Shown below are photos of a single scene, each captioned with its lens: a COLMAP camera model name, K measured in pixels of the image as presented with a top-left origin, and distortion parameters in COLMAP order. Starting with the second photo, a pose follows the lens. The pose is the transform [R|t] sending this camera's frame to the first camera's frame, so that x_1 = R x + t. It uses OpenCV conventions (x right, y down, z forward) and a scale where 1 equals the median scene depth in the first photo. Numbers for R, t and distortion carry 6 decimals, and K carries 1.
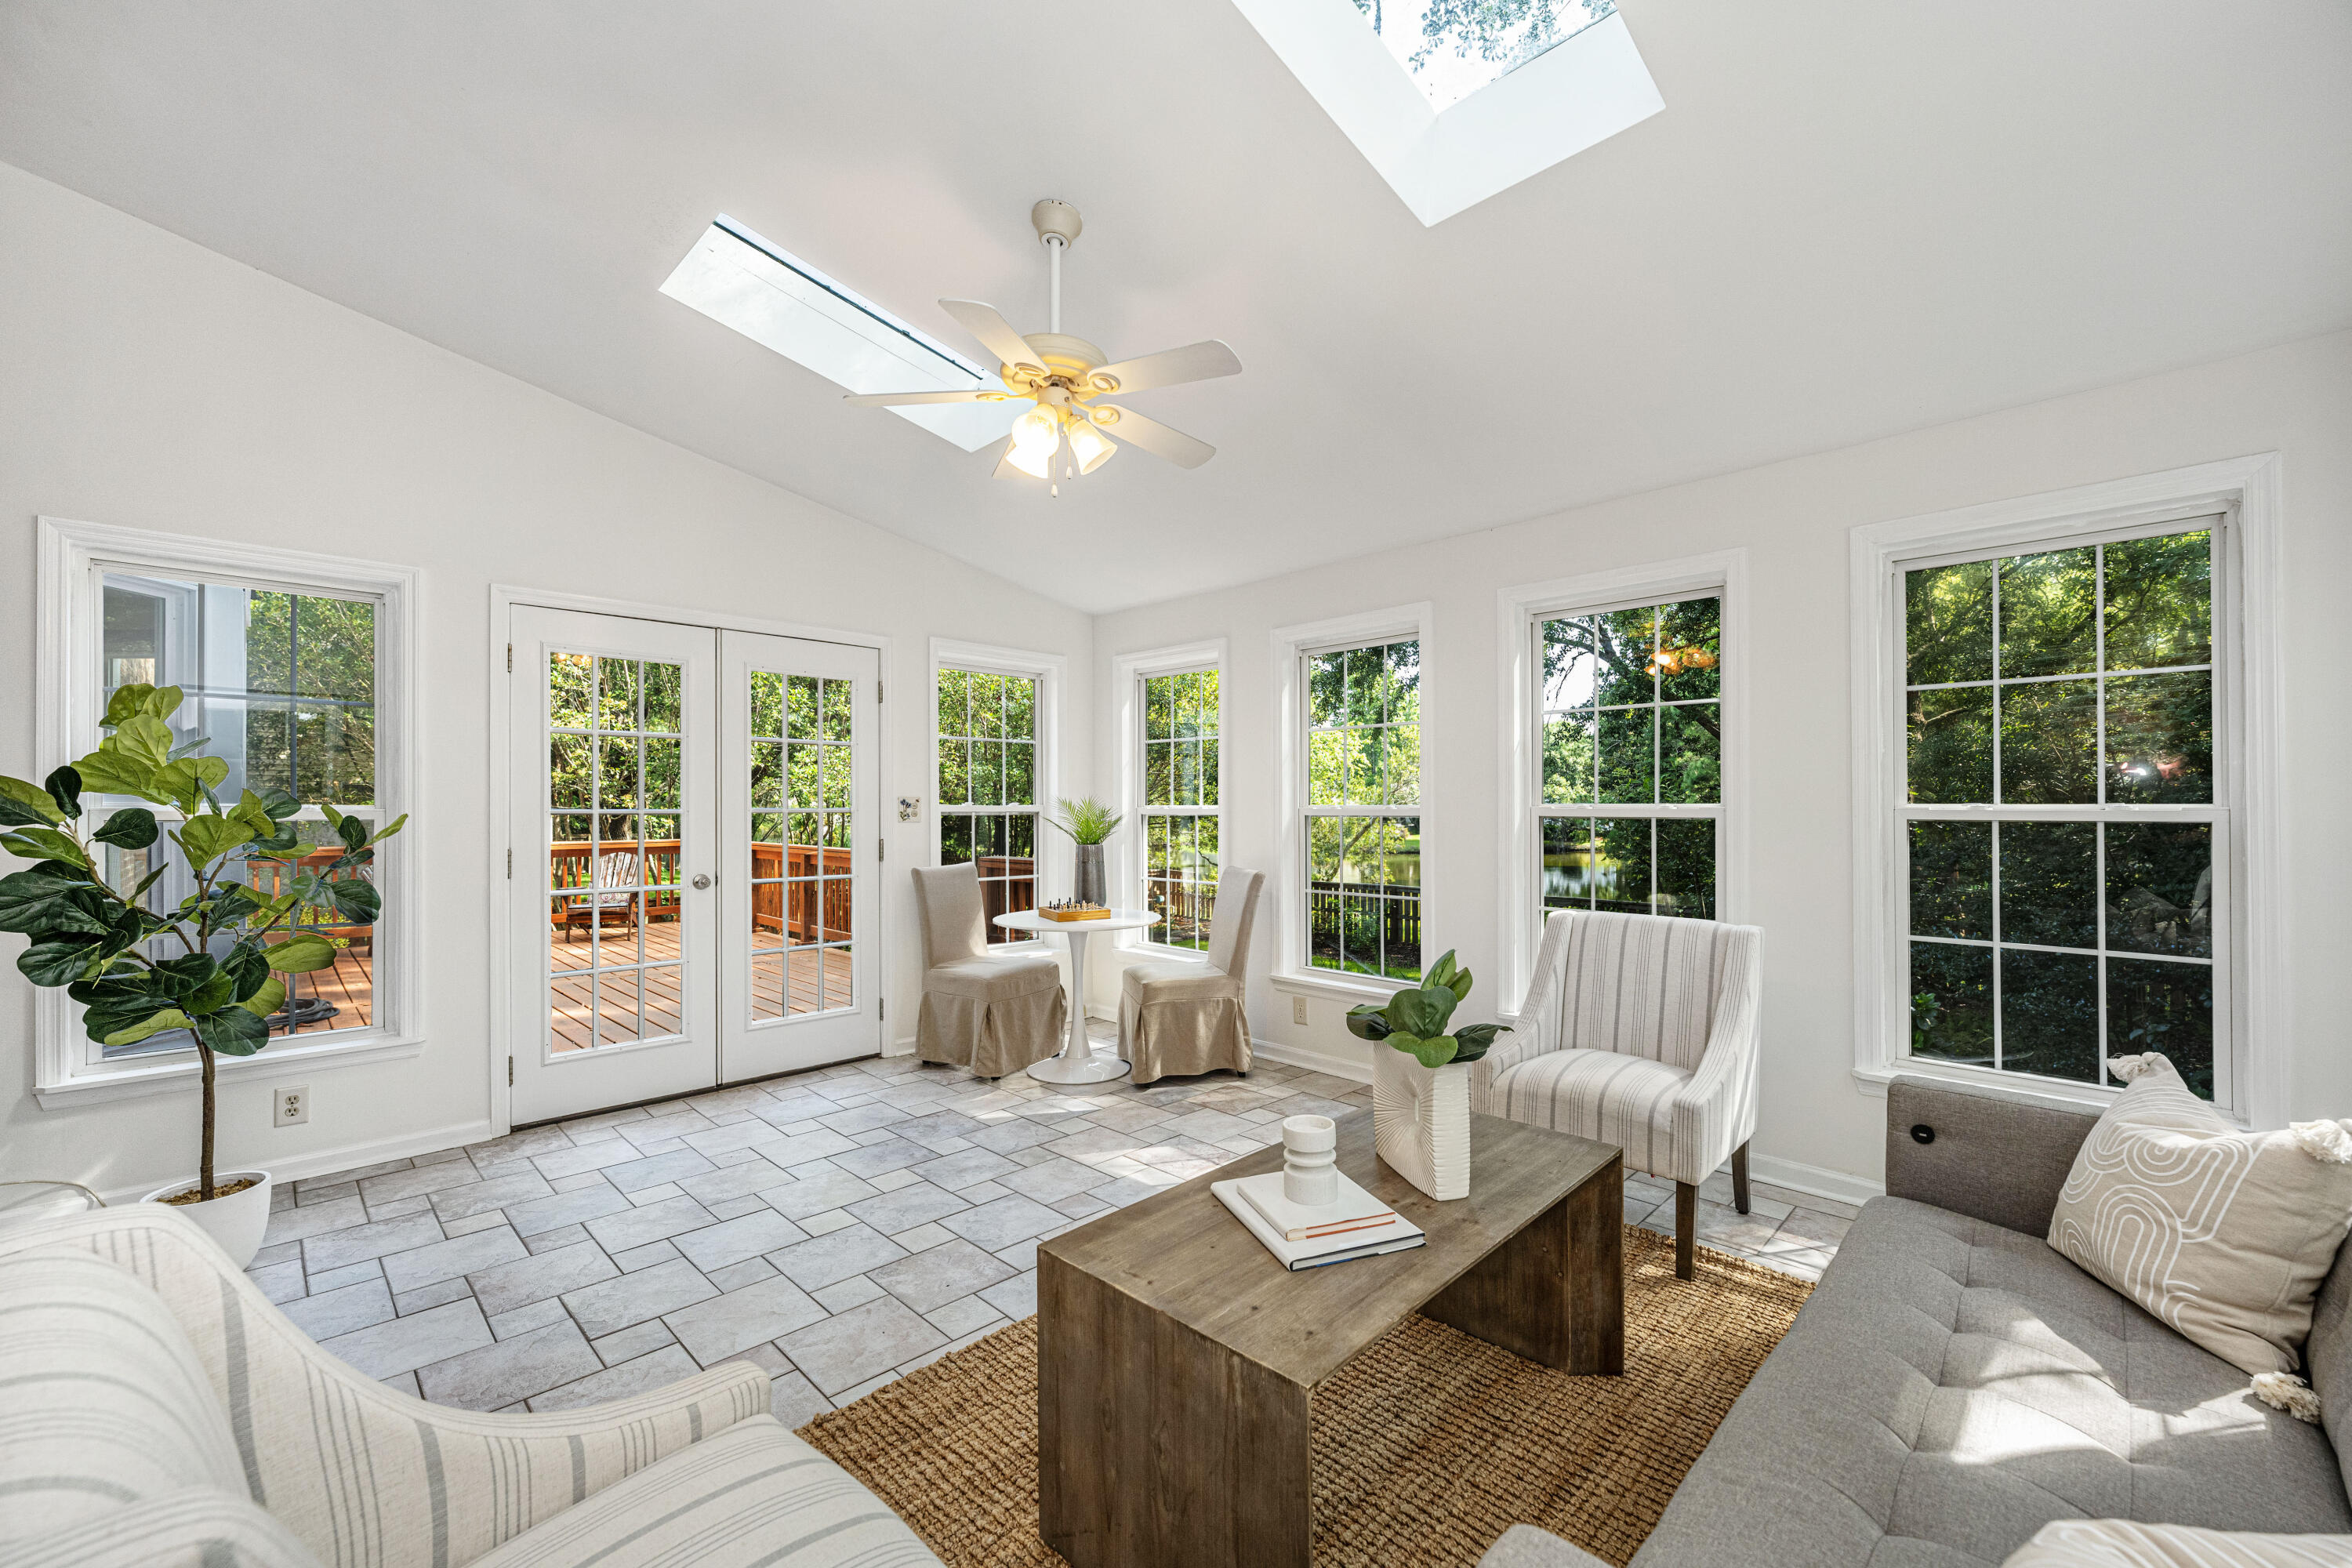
lens RADIAL K [[937.6, 0, 1172.8], [0, 937.6, 809.3], [0, 0, 1]] dist [-0.000652, -0.000097]
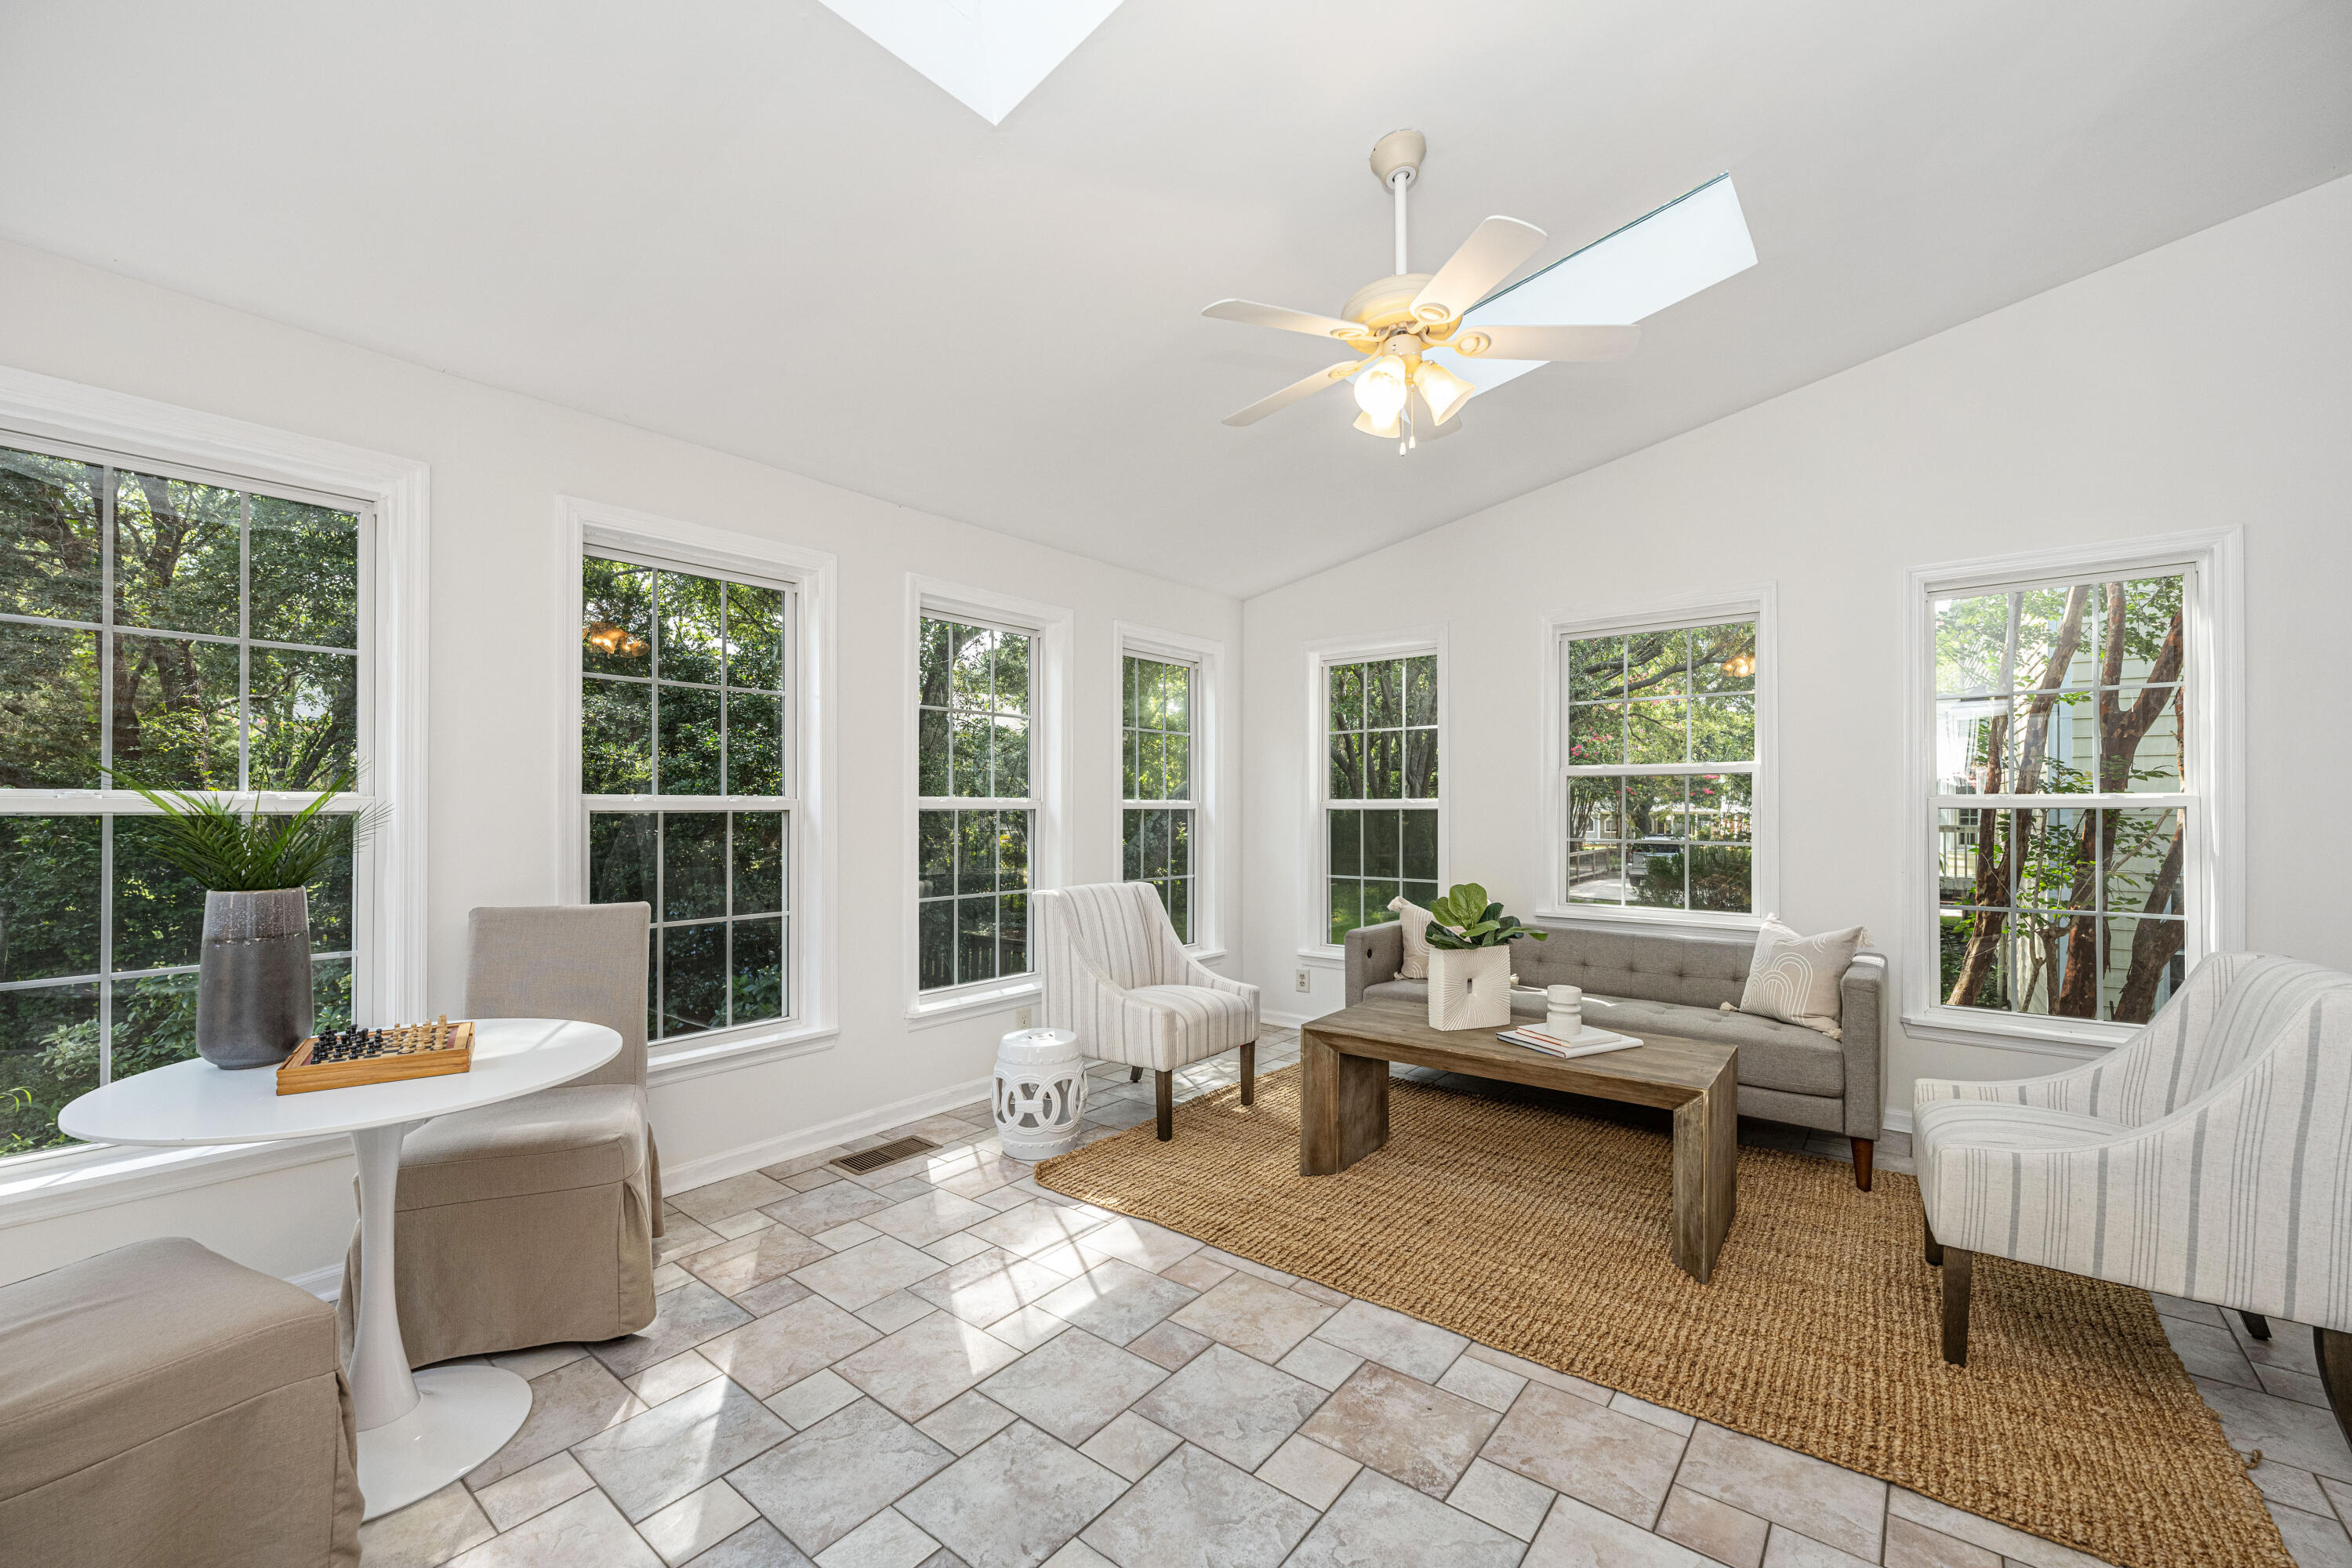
lens RADIAL K [[944.1, 0, 1184.5], [0, 944.1, 800.1], [0, 0, 1]] dist [0.000287, 0.000029]
pose [[-0.114129, 0.005530, 0.993451, -0.706084], [-0.002353, 0.999980, -0.005836, 0.004497], [-0.993463, -0.003004, -0.114114, 0.913870]]
